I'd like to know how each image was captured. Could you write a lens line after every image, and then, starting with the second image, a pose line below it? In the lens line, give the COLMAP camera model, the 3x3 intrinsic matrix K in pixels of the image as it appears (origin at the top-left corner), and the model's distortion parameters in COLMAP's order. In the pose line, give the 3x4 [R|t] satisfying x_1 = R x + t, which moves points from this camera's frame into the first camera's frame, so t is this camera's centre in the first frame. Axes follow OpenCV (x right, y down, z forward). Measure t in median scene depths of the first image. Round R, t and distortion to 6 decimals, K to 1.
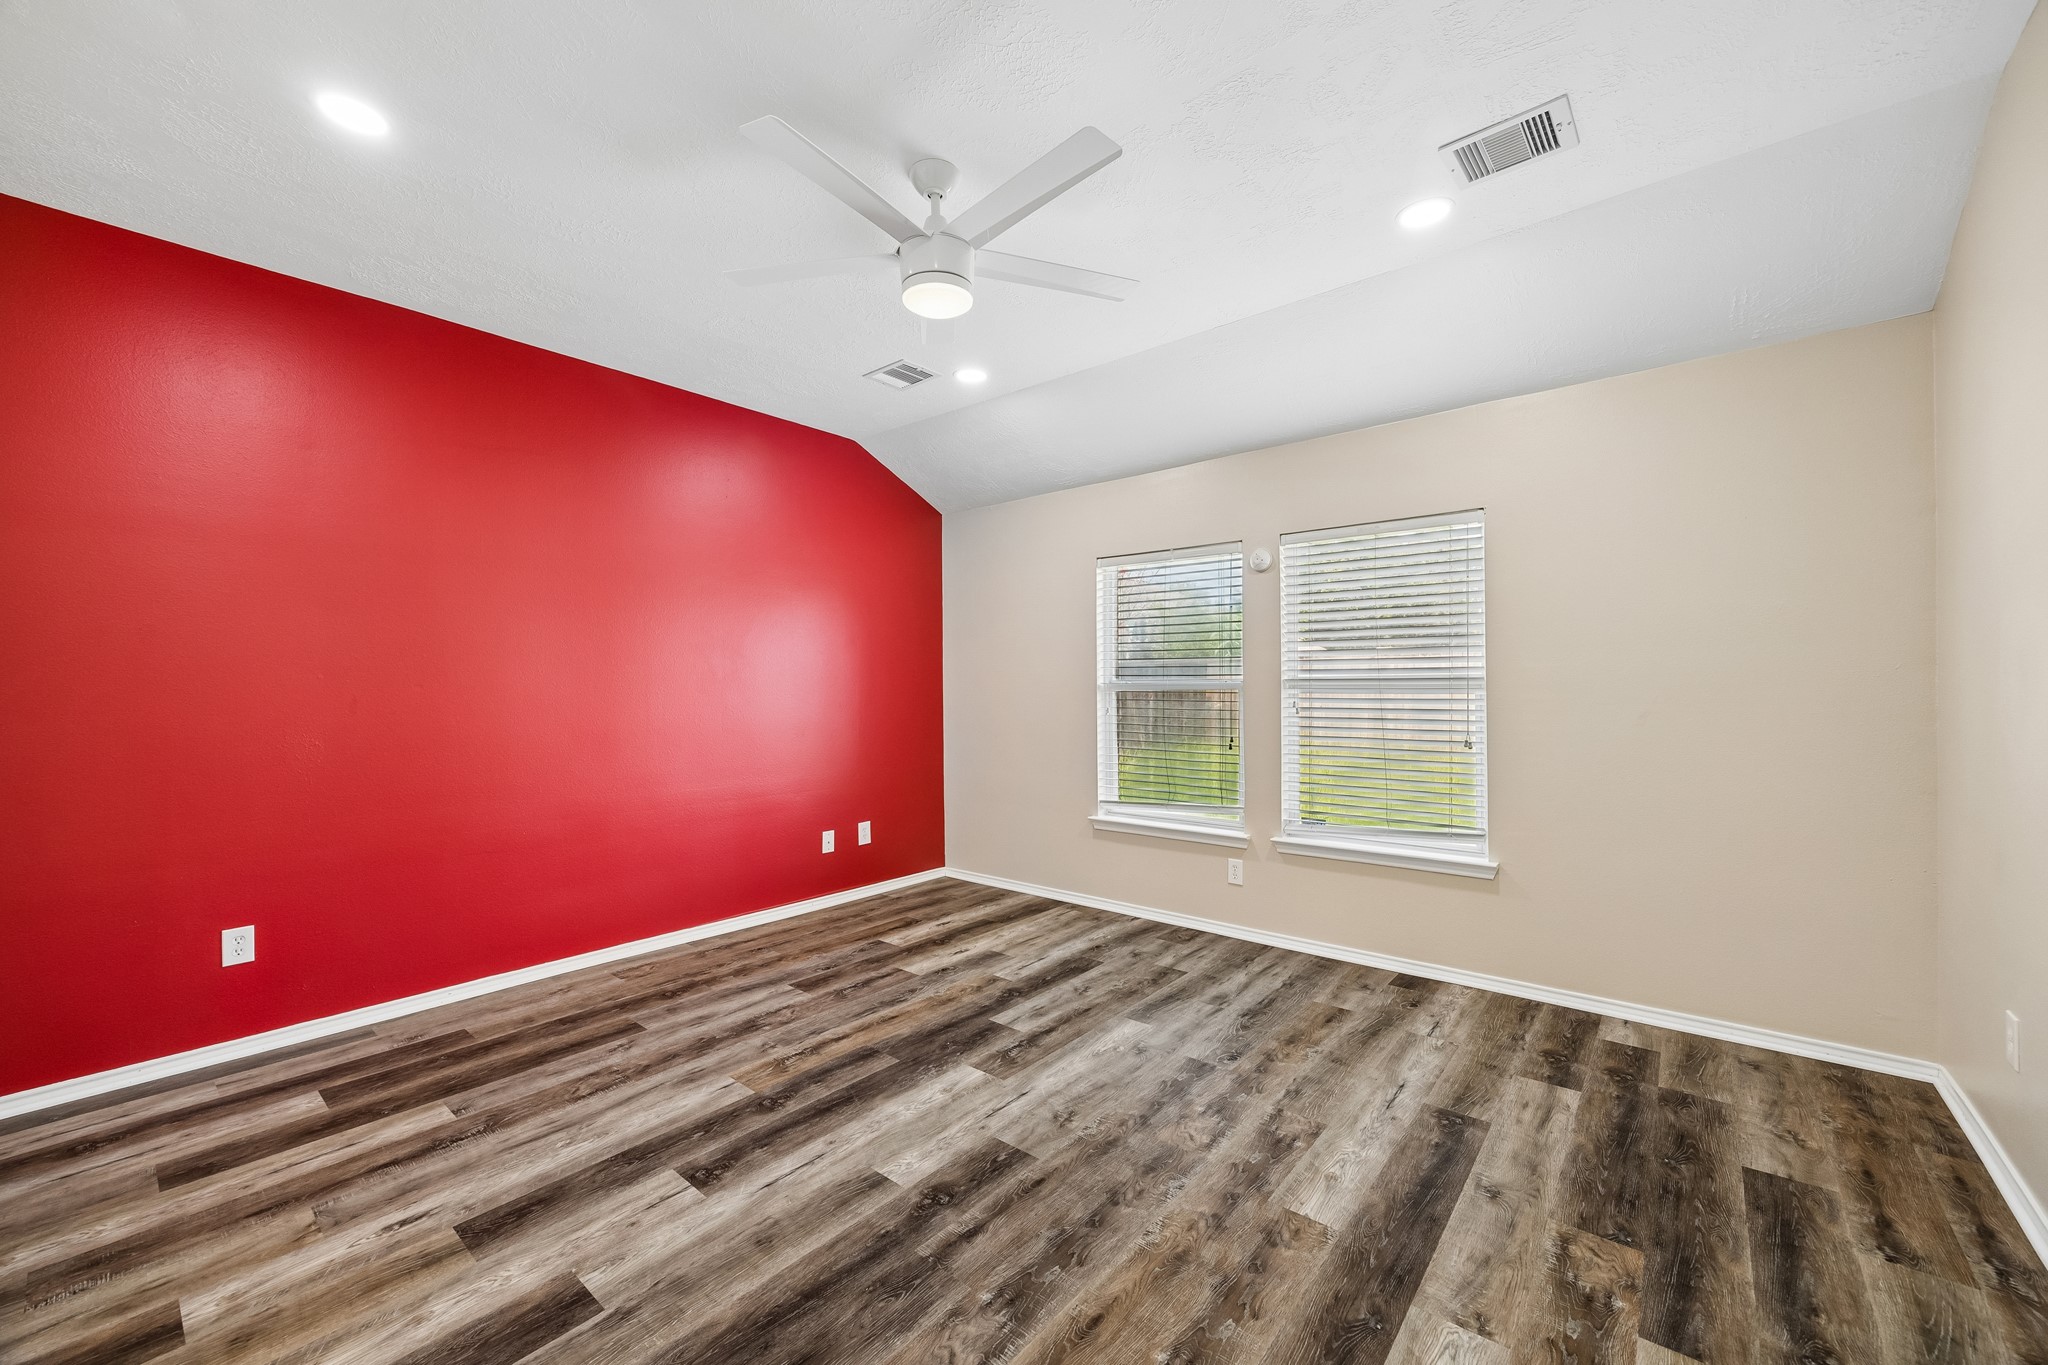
lens RADIAL K [[776.7, 0, 1038.7], [0, 776.7, 687.4], [0, 0, 1]] dist [0.002136, 0.000375]
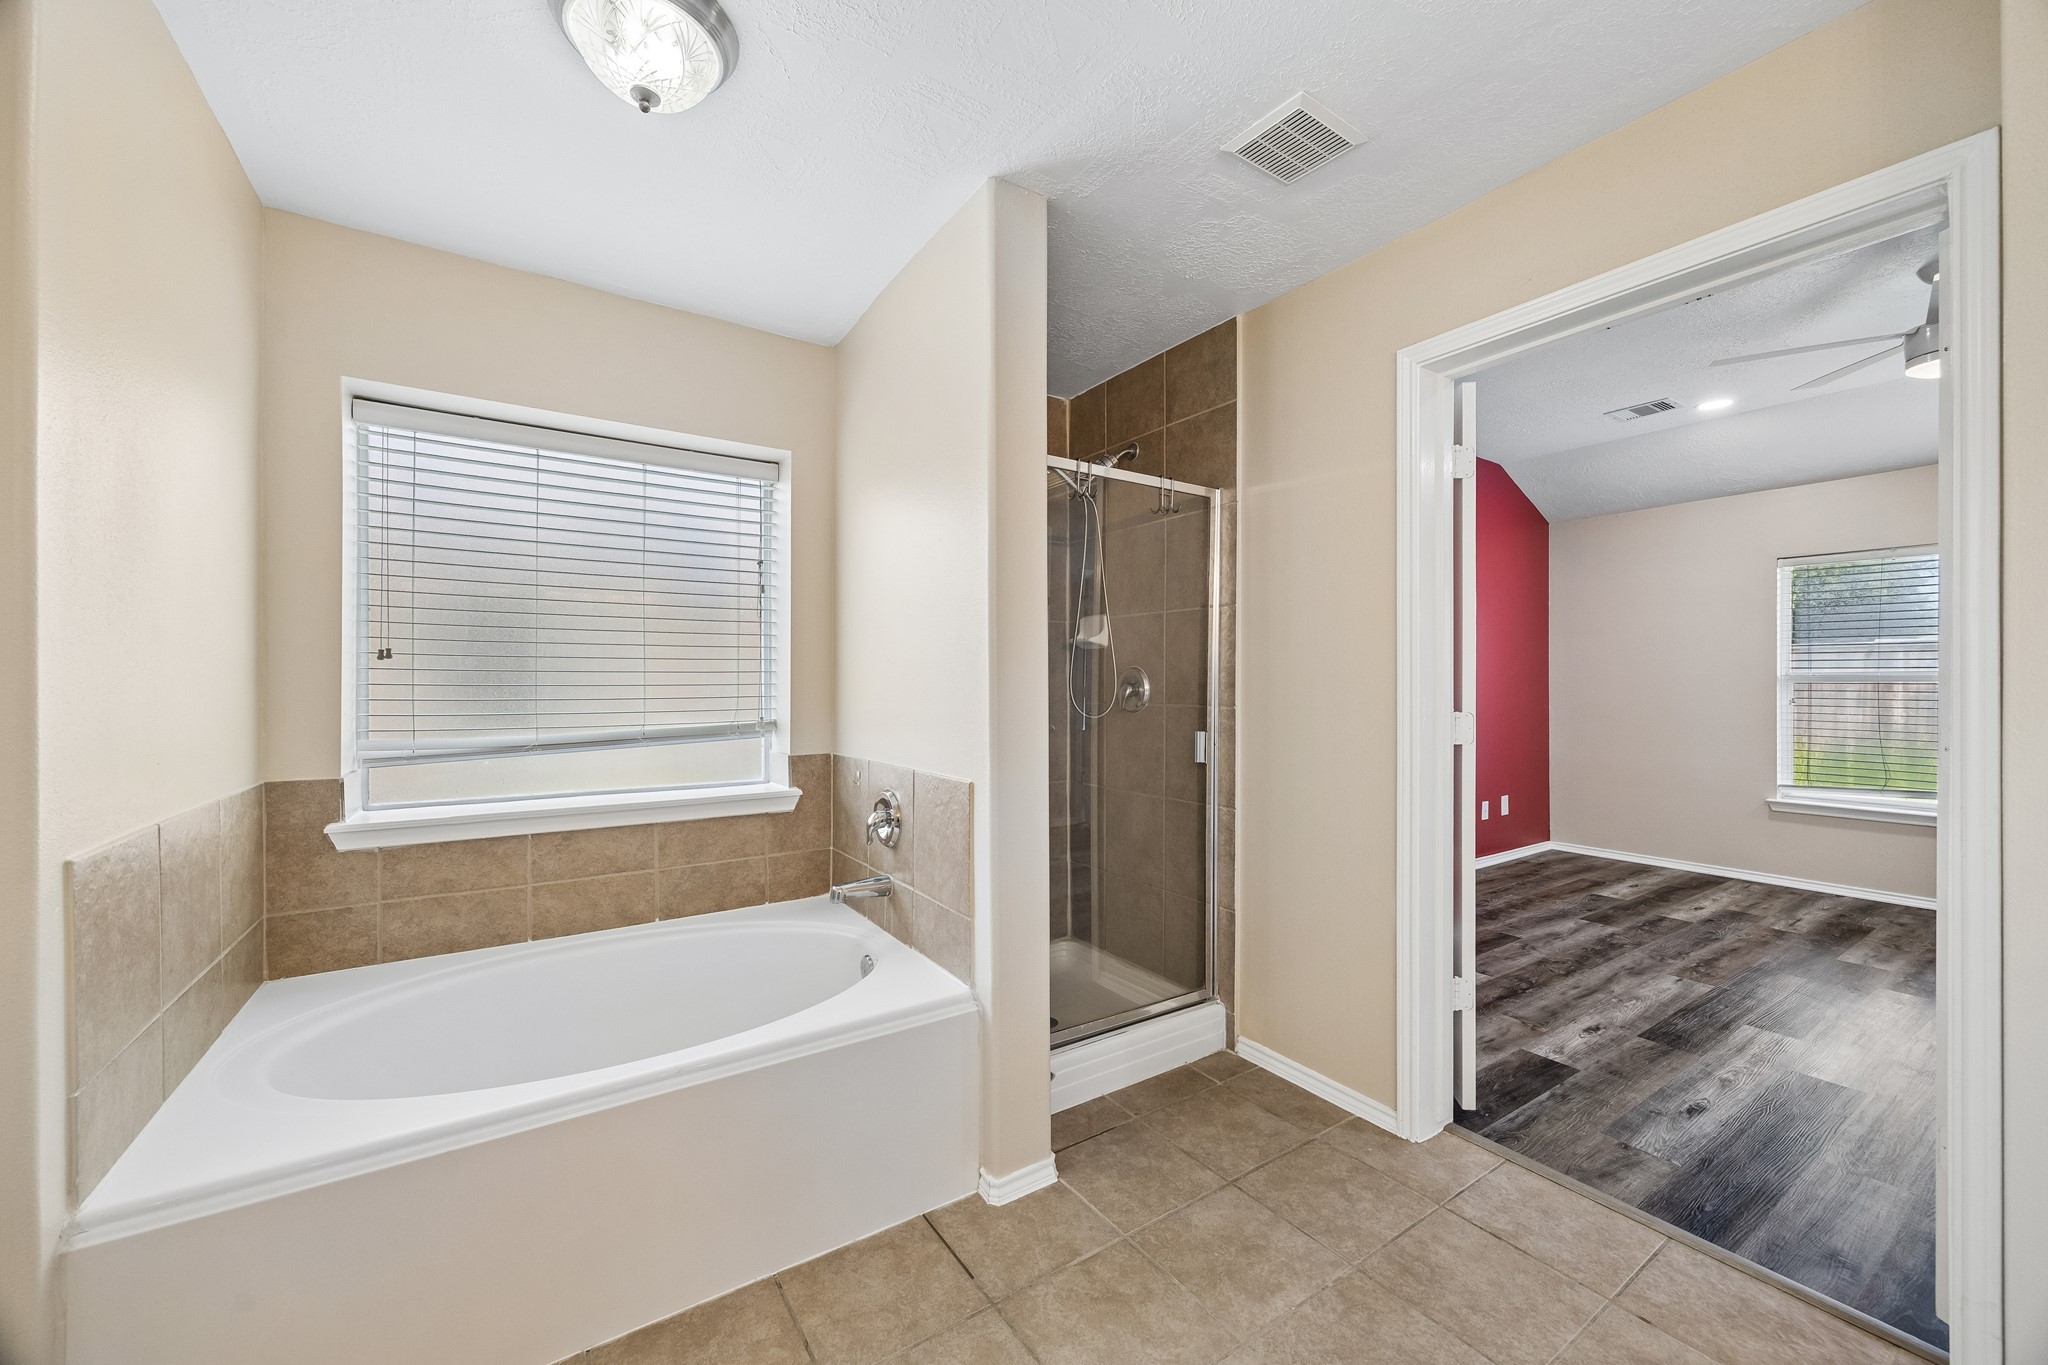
lens RADIAL K [[776.7, 0, 1020.8], [0, 776.7, 679.6], [0, 0, 1]] dist [0.002136, 0.000375]
pose [[0.961789, 0.002136, -0.273783, -0.943559], [-0.004571, 0.999955, -0.008253, 0.023419], [0.273753, 0.009189, 0.961756, -0.474661]]
